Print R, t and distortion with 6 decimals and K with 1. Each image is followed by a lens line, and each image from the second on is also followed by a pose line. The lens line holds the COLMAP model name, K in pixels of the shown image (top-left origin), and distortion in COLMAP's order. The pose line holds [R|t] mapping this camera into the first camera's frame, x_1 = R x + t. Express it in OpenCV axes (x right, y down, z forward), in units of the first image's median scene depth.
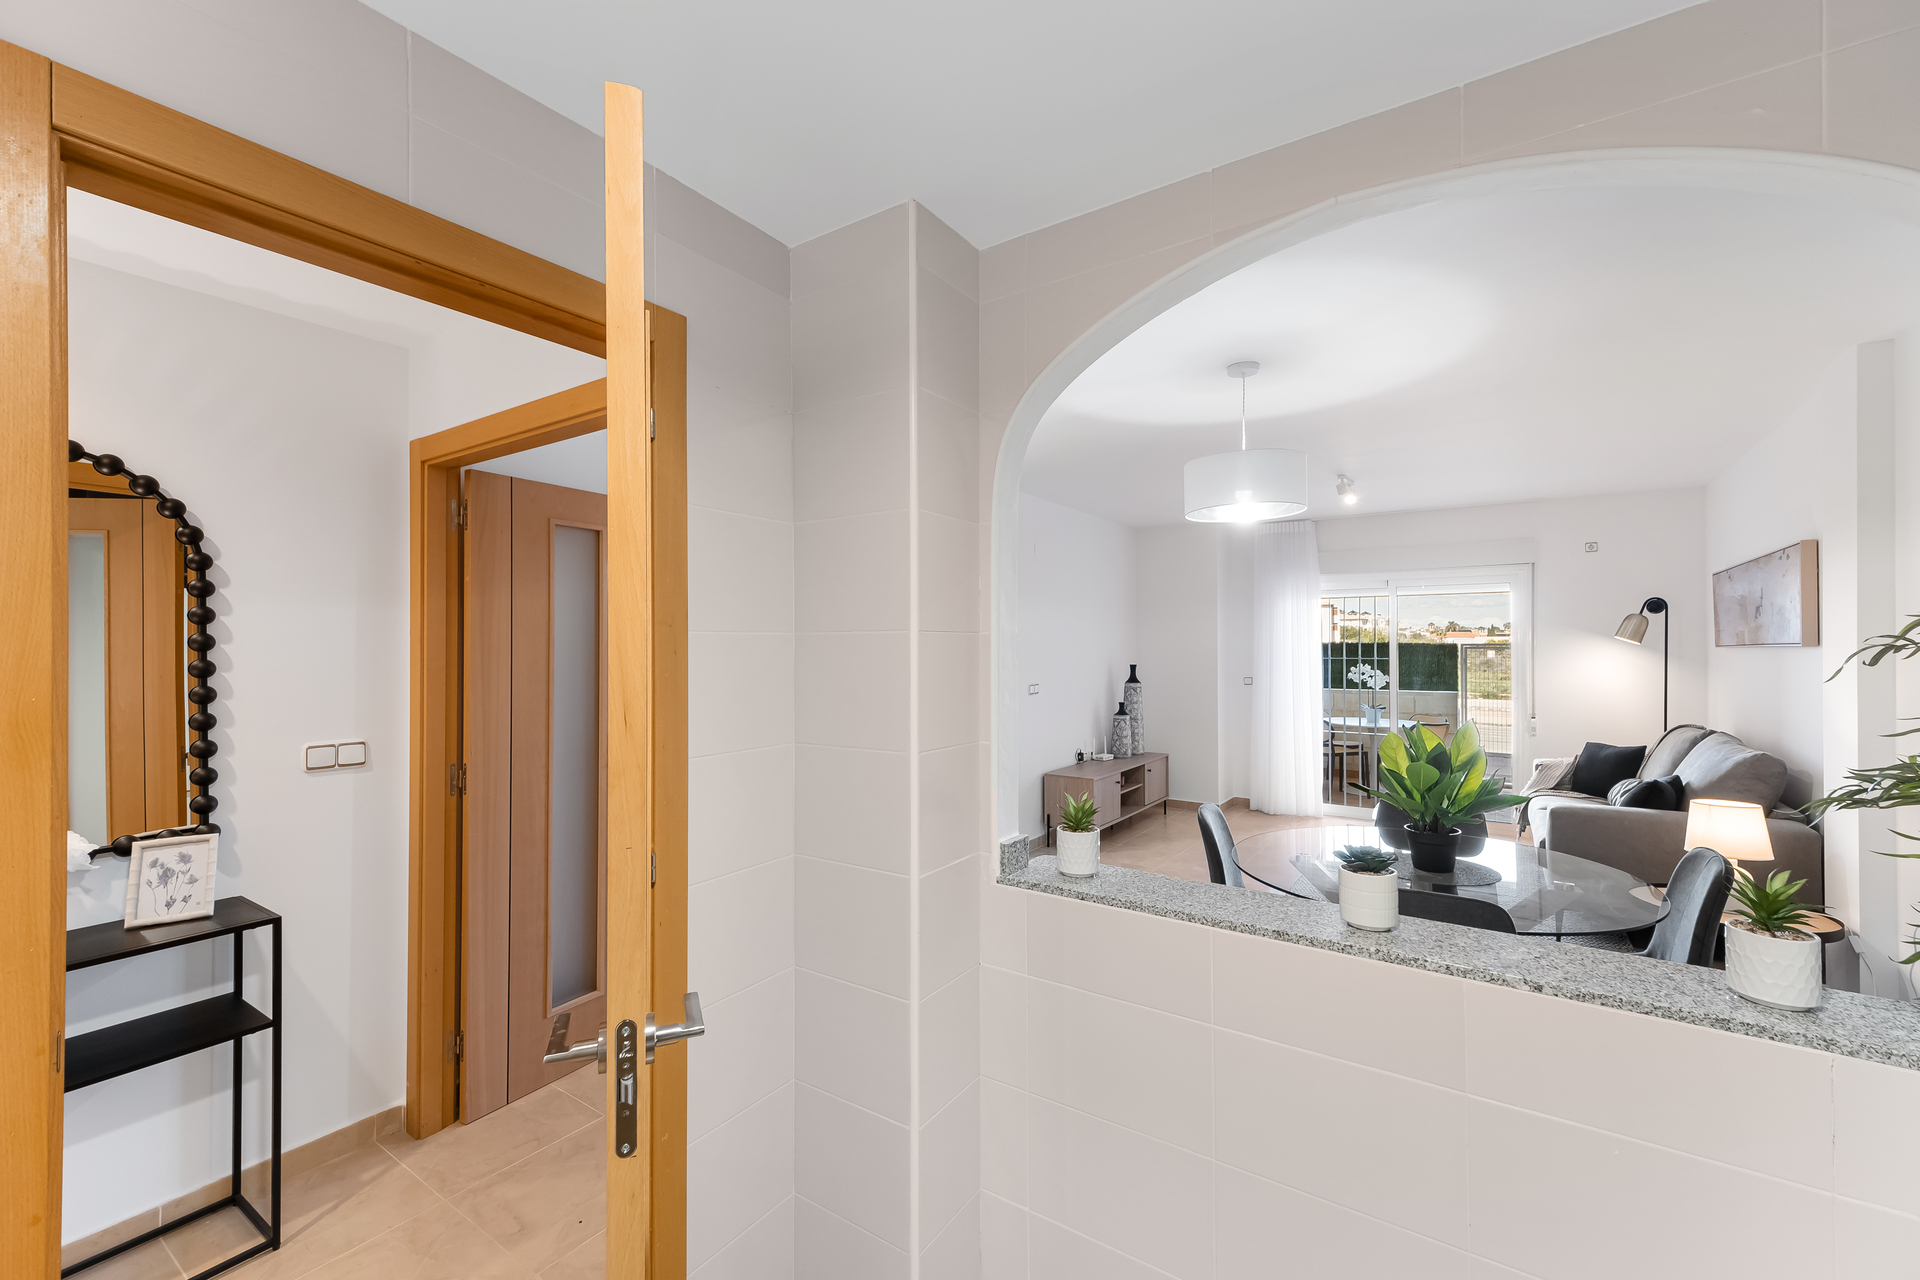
lens RADIAL K [[777.7, 0, 952.5], [0, 777.7, 643.4], [0, 0, 1]] dist [0.001007, 0.000368]
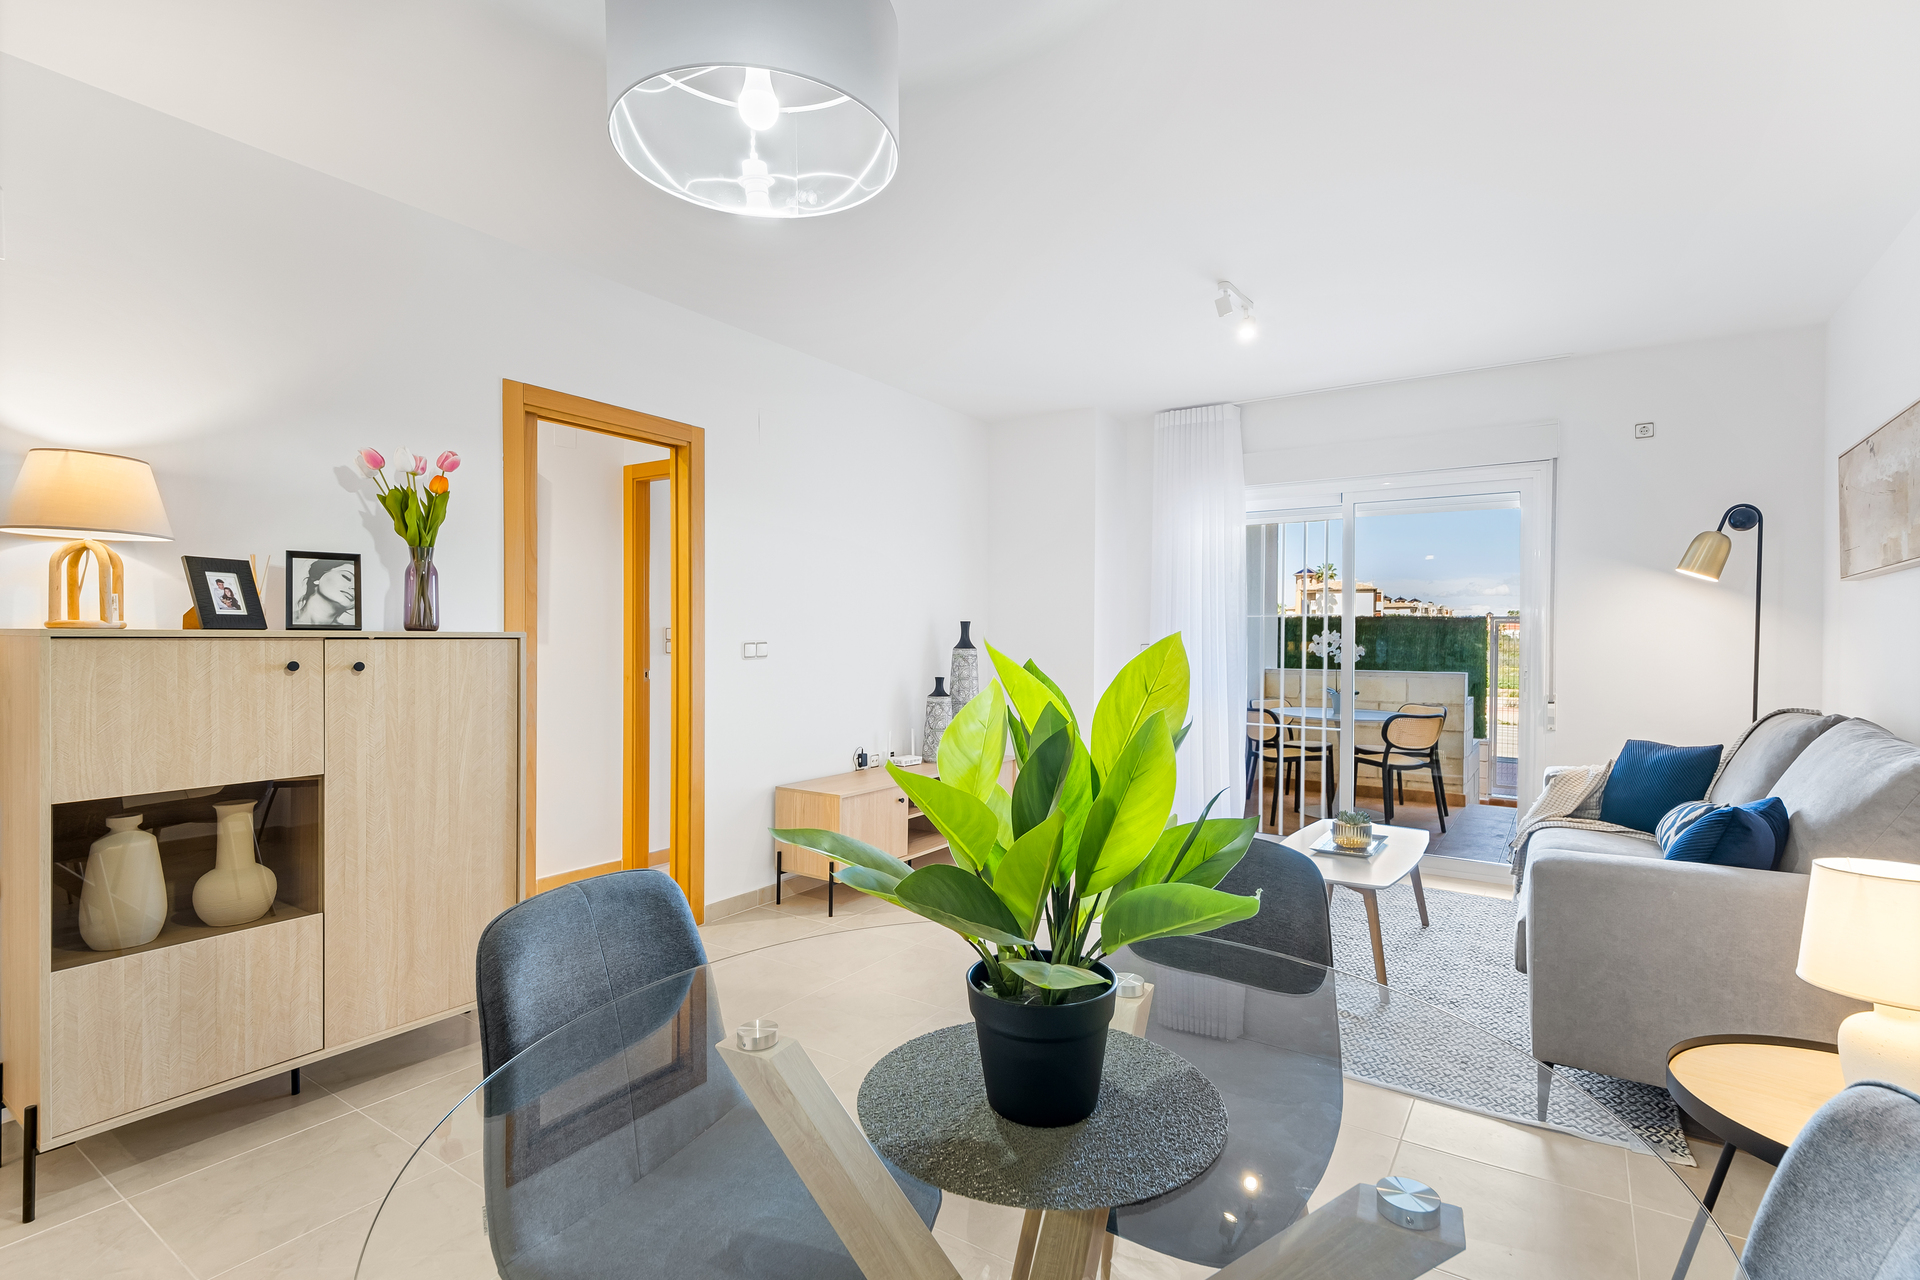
lens RADIAL K [[898.5, 0, 958.7], [0, 898.5, 645.6], [0, 0, 1]] dist [0.001214, -0.001544]
pose [[0.999792, 0.008160, 0.018703, 0.278966], [-0.008462, 0.999835, 0.016096, 0.046850], [-0.018569, -0.016251, 0.999695, 0.308782]]
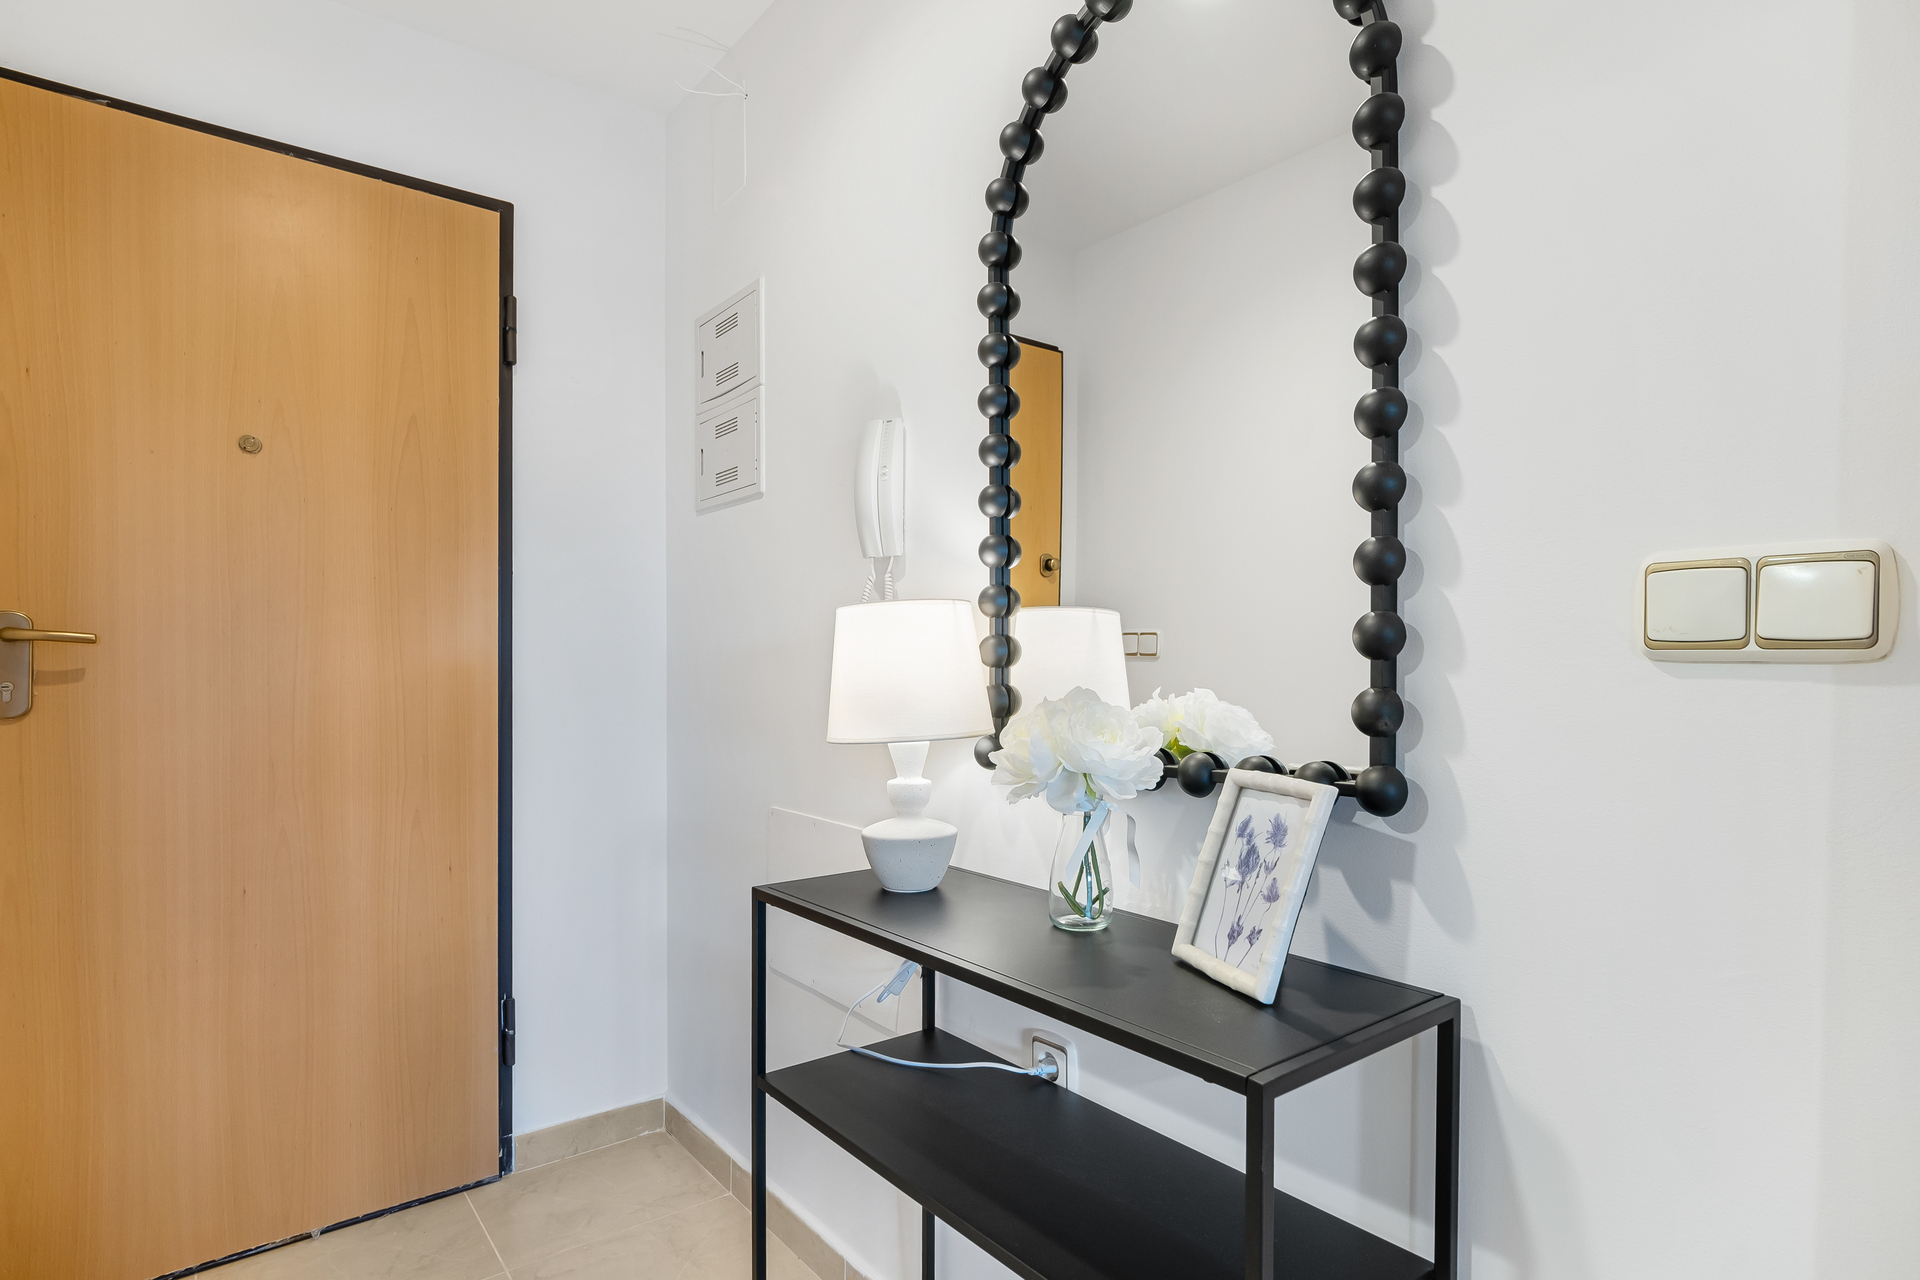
lens RADIAL K [[1013.4, 0, 960.8], [0, 1013.4, 662.6], [0, 0, 1]] dist [0.002499, 0.000285]
pose [[-0.299250, 0.007307, -0.954147, -0.176771], [0.001723, 0.999973, 0.007117, 0.071723], [0.954173, 0.000486, -0.299255, 0.379876]]
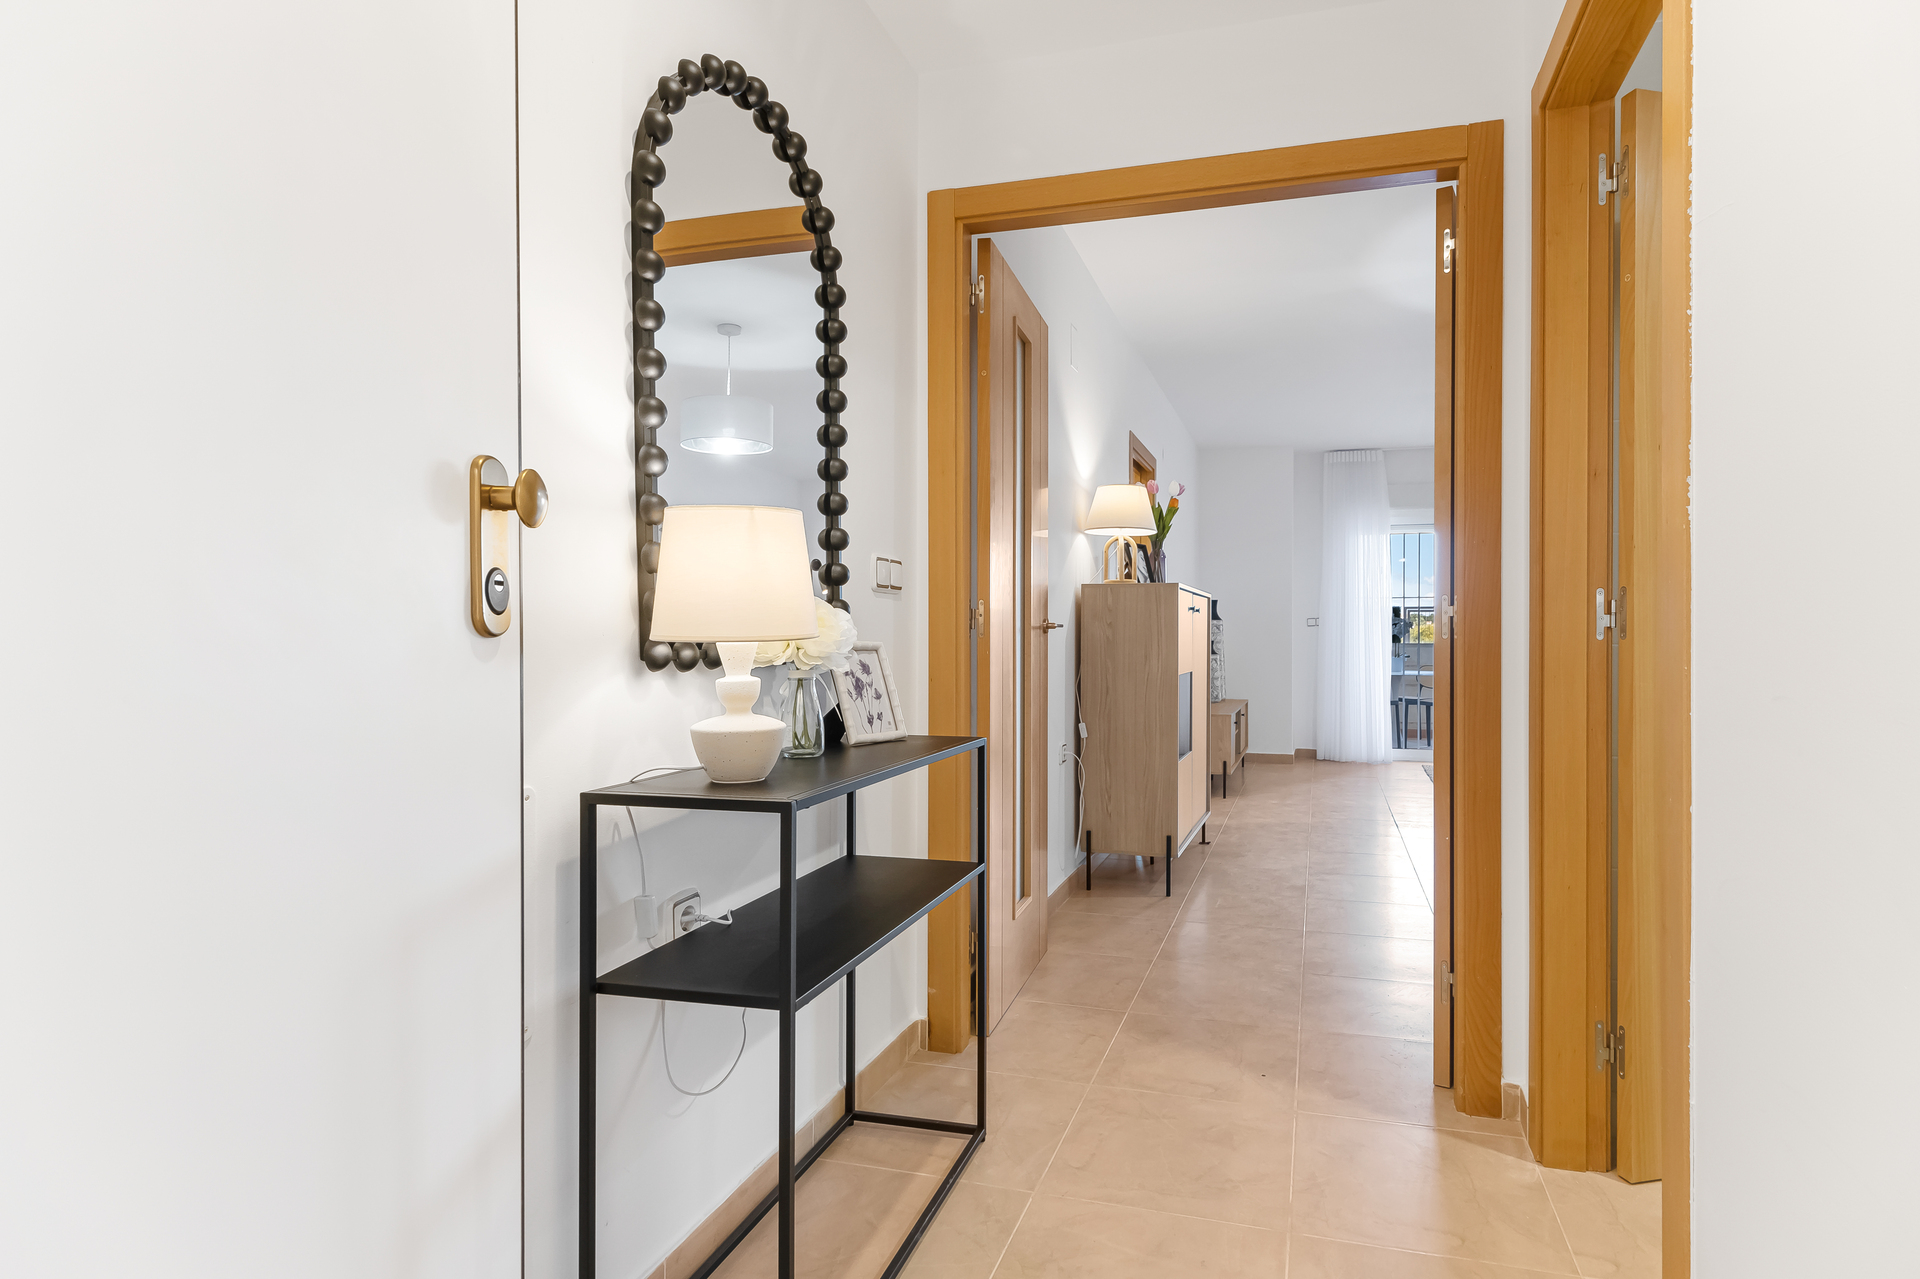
lens RADIAL K [[993.5, 0, 1031.3], [0, 993.5, 642.9], [0, 0, 1]] dist [0.000436, 0.000034]
pose [[0.943356, 0.002056, 0.331777, -0.440387], [-0.004083, 0.999977, 0.005411, 0.092795], [-0.331758, -0.006459, 0.943342, -0.000088]]
